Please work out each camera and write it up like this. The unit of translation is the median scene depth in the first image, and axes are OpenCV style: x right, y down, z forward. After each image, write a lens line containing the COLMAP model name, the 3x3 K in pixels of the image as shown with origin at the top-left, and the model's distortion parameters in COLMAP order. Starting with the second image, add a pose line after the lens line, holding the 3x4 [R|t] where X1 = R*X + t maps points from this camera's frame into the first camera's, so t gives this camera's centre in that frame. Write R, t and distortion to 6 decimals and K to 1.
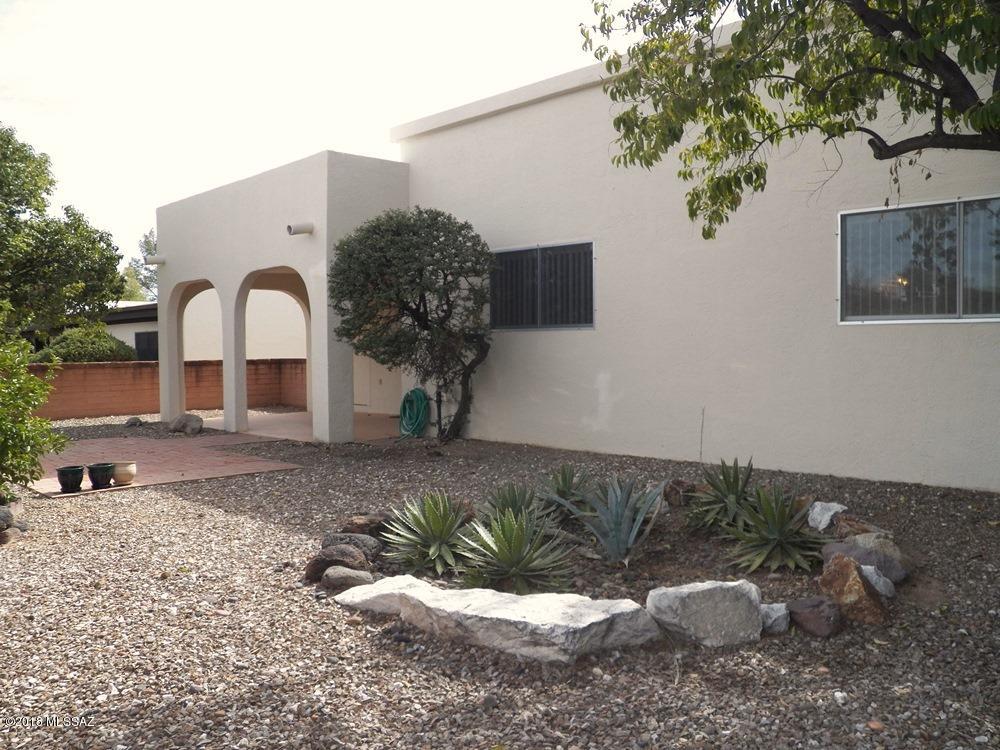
lens RADIAL K [[804.2, 0, 496.7], [0, 804.2, 375.8], [0, 0, 1]] dist [-0.093436, 0.025564]
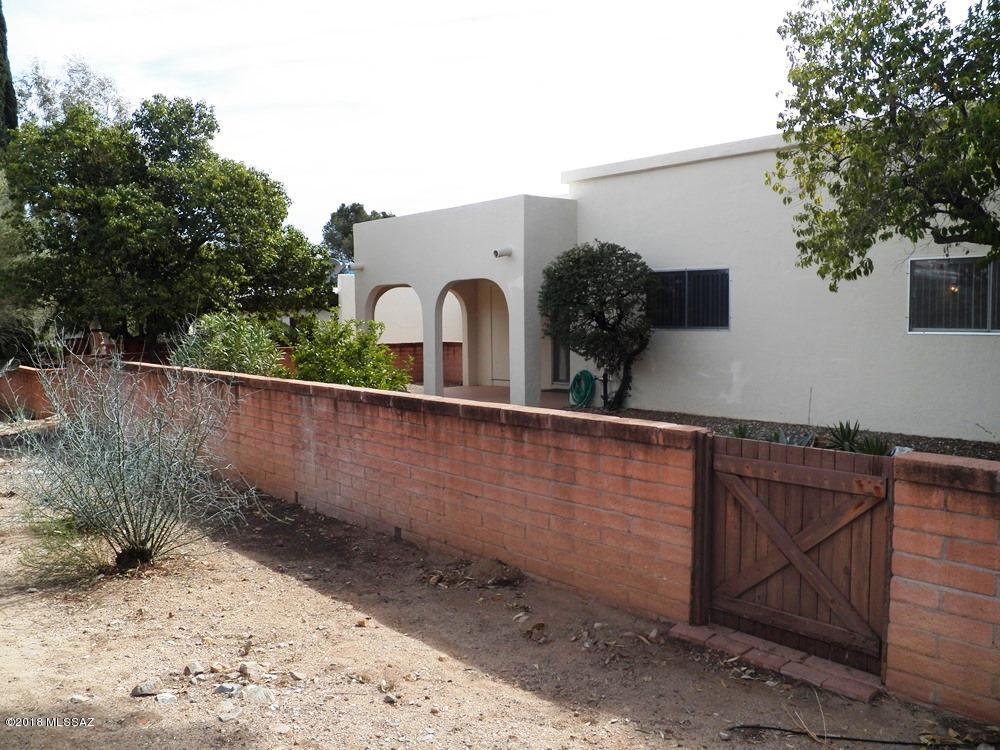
lens RADIAL K [[804.2, 0, 500.7], [0, 804.2, 374.1], [0, 0, 1]] dist [-0.093436, 0.025564]
pose [[0.998481, 0.000881, -0.055083, -0.180518], [0.001195, 0.999290, 0.037655, -0.031480], [0.055077, -0.037664, 0.997771, -0.374507]]
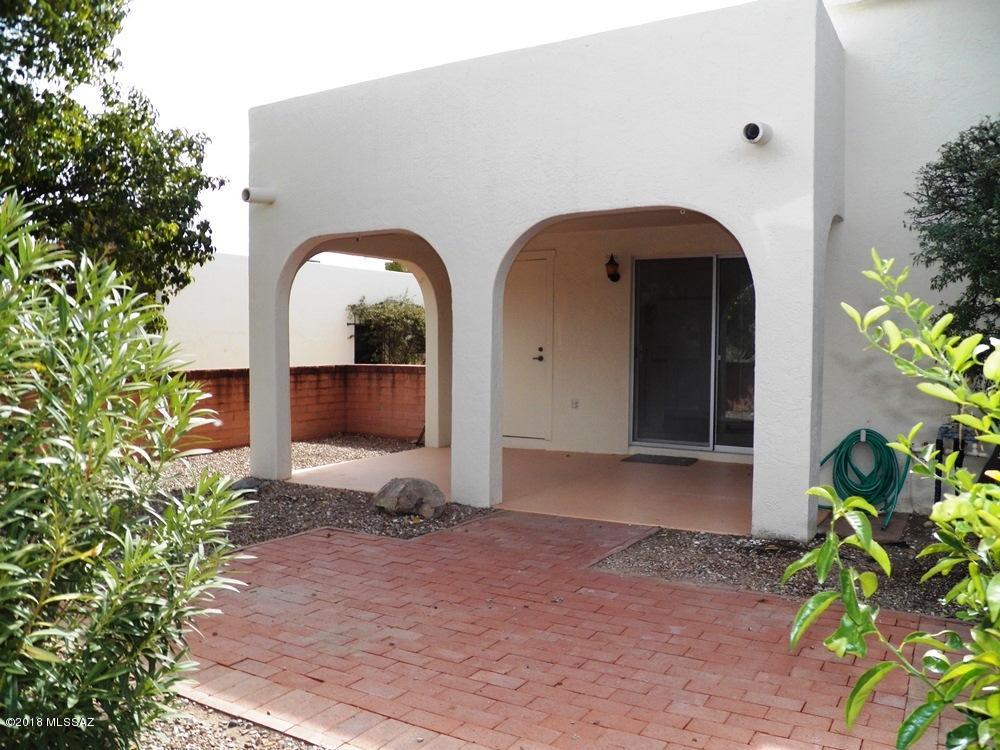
lens RADIAL K [[804.2, 0, 499.4], [0, 804.2, 378.8], [0, 0, 1]] dist [-0.093436, 0.025564]
pose [[0.970712, 0.002533, 0.240234, -0.553475], [-0.004327, 0.999967, 0.006939, -0.027227], [-0.240208, -0.007775, 0.970690, 0.554079]]
